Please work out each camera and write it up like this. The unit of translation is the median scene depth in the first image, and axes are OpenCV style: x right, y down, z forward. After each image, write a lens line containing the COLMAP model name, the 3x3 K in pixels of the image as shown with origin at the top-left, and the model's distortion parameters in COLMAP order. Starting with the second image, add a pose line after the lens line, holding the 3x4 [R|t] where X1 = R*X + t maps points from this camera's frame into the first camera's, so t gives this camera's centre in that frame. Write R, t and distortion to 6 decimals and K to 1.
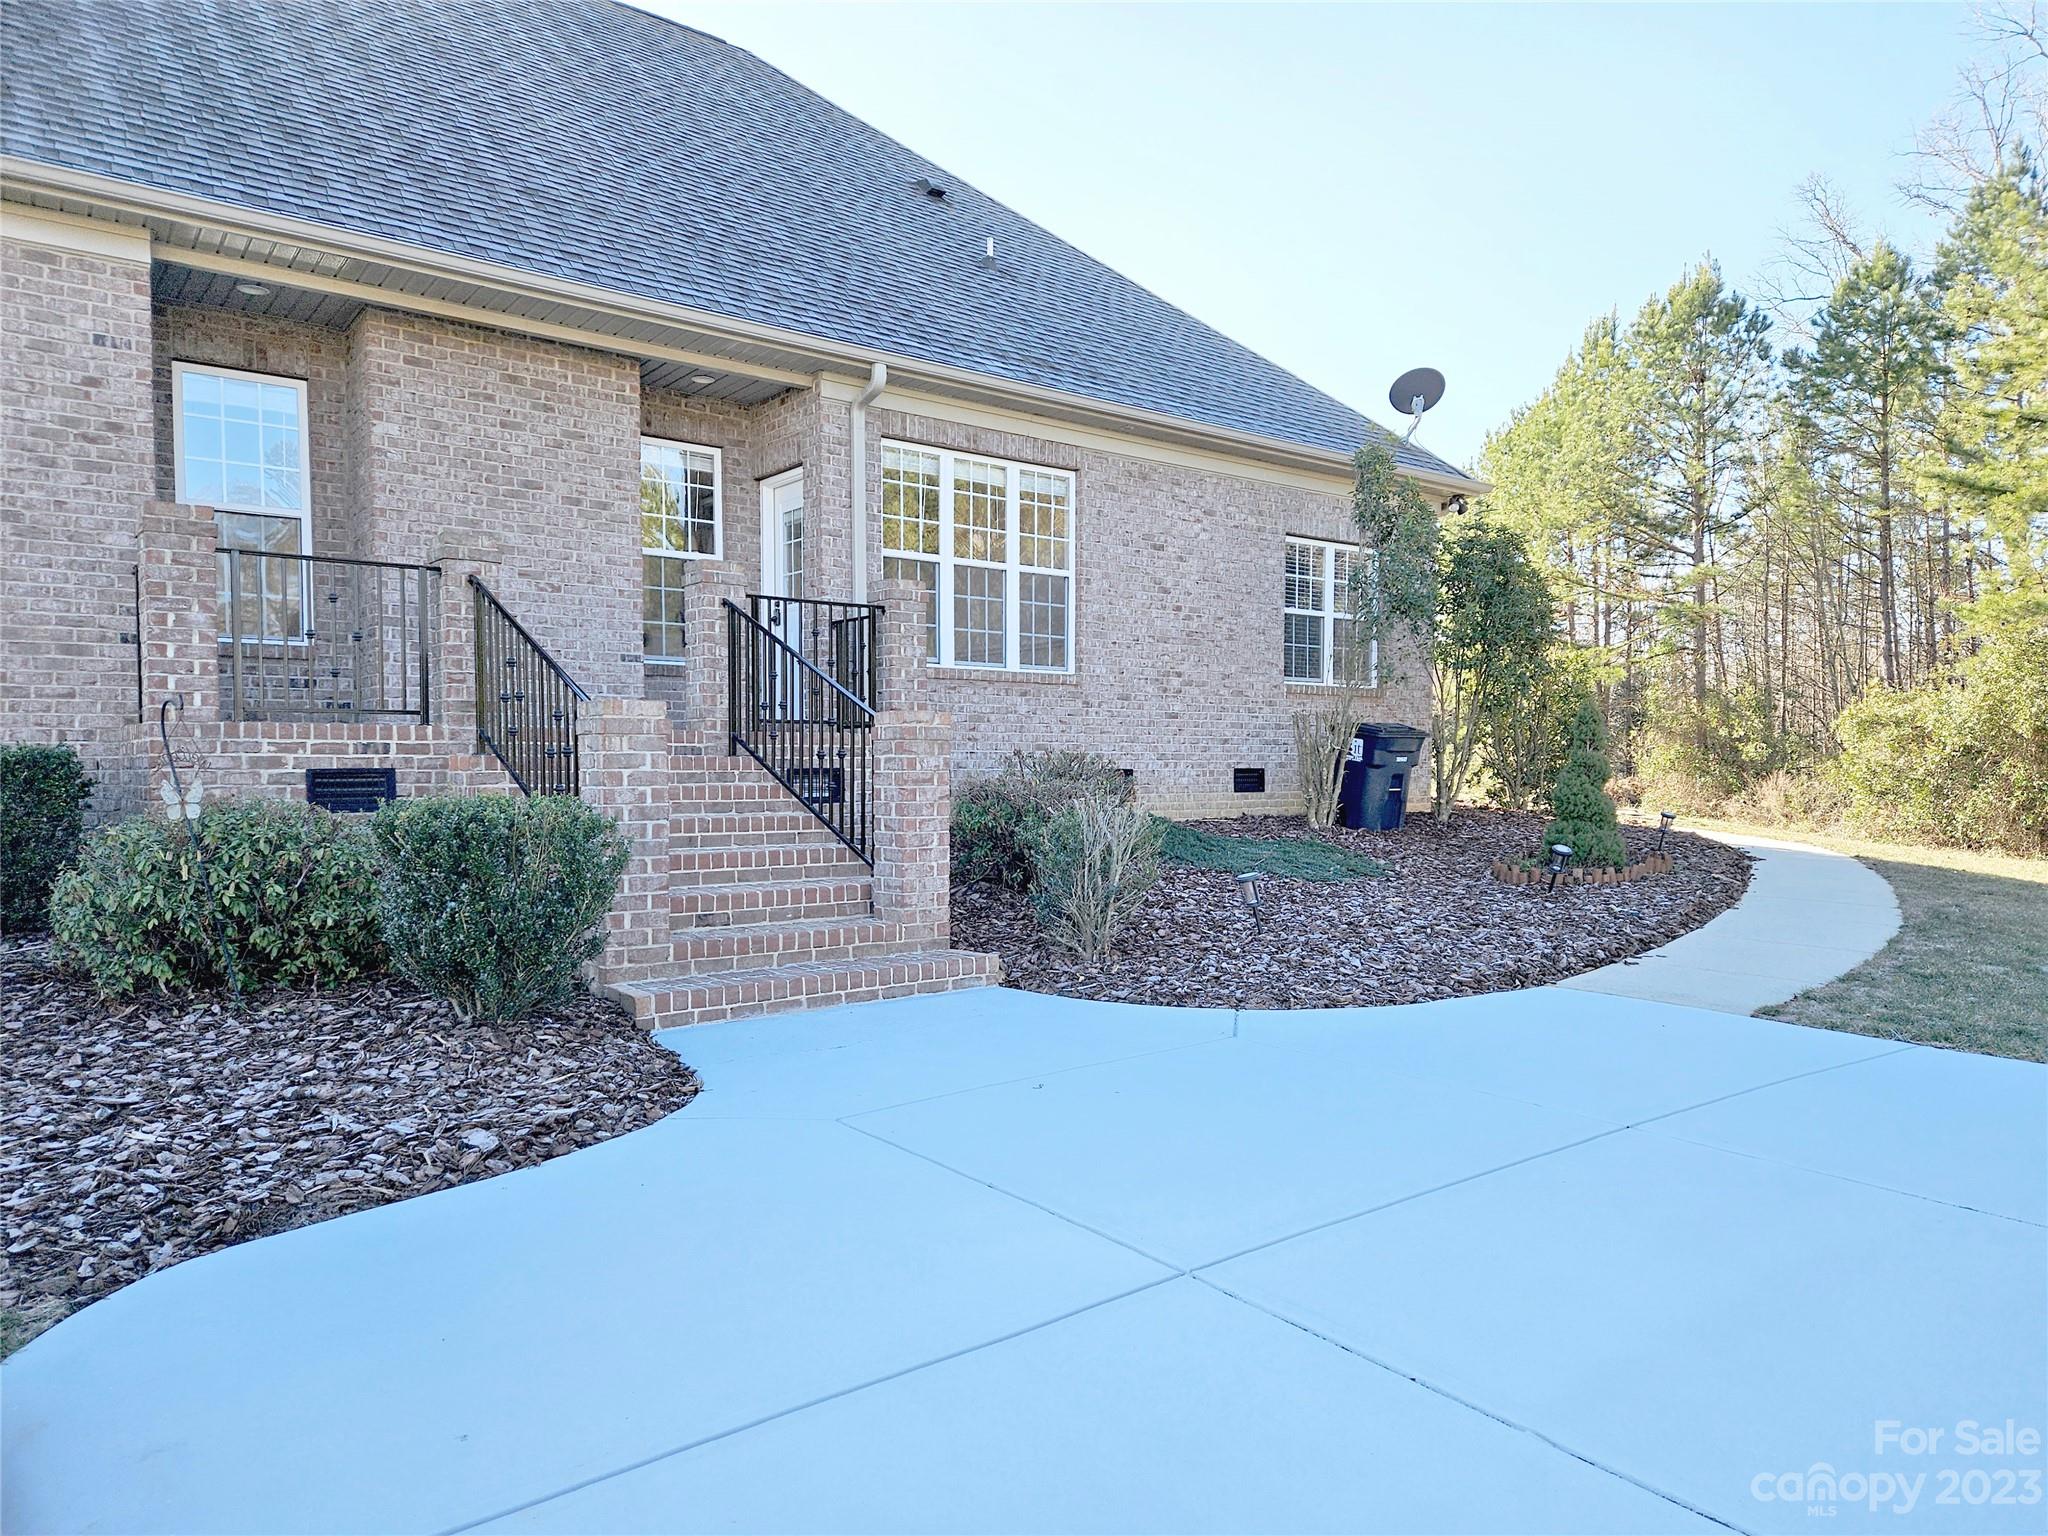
lens RADIAL K [[1215.5, 0, 1024.0], [0, 1215.5, 768.0], [0, 0, 1]] dist [0.000544, 0.000124]
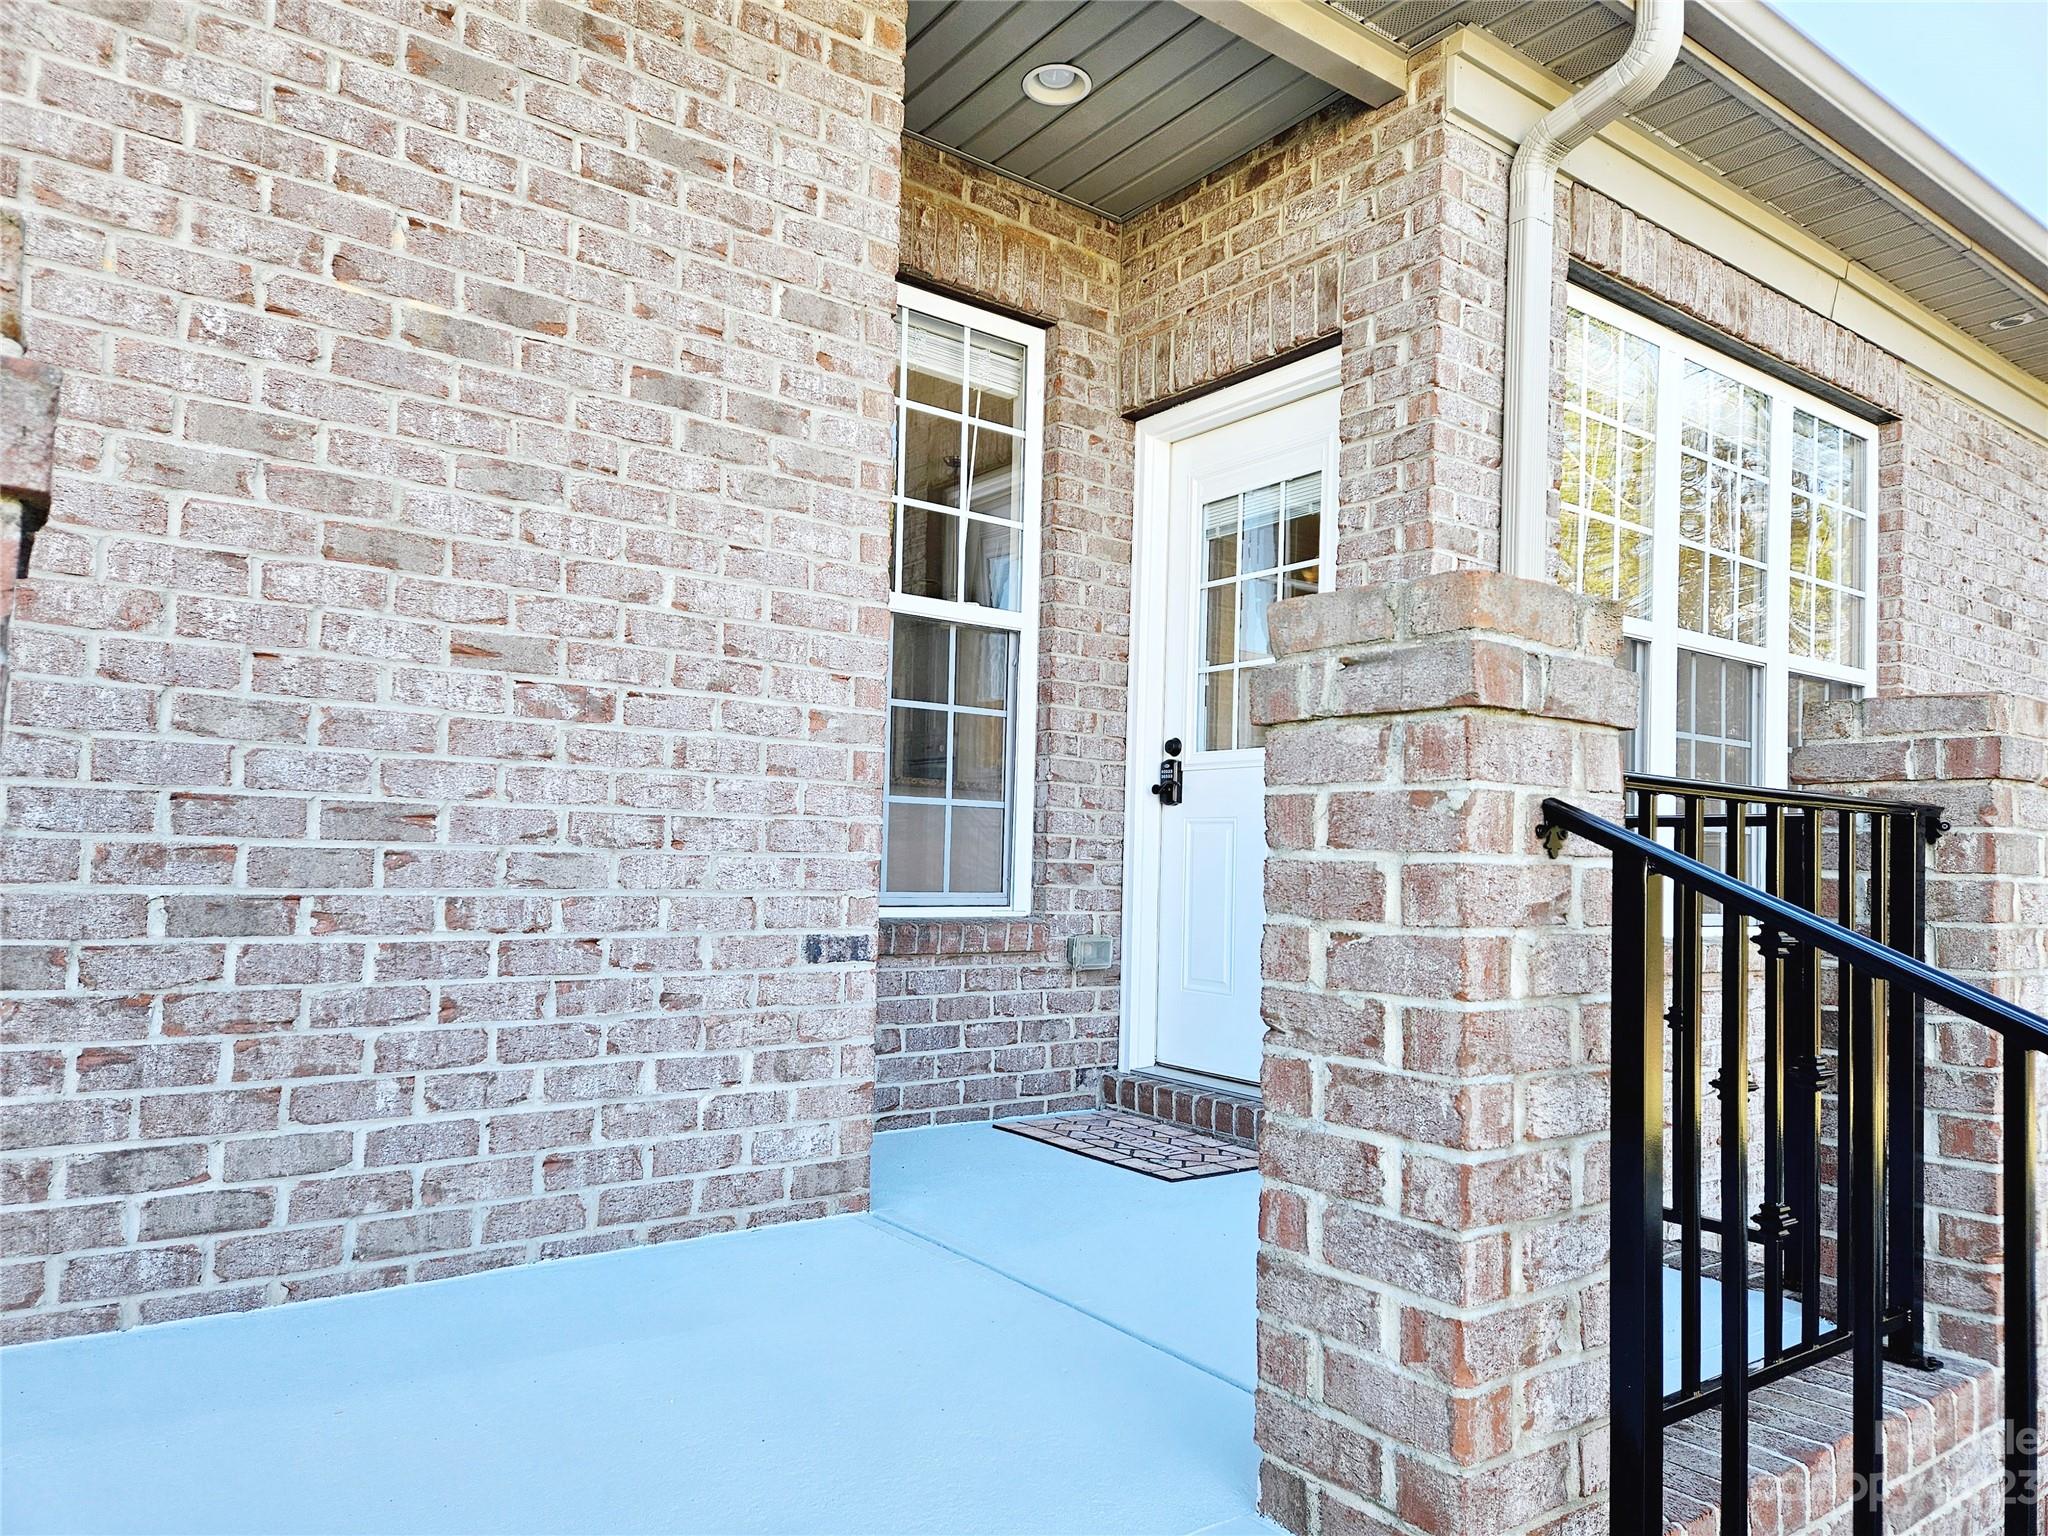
lens RADIAL K [[1386.2, 0, 1024.0], [0, 1386.2, 768.0], [0, 0, 1]] dist [0.032773, -0.001917]
pose [[0.998314, 0.021720, -0.053824, -0.268401], [-0.026393, 0.995797, -0.087698, -0.107490], [0.051693, 0.088971, 0.994692, 0.687407]]
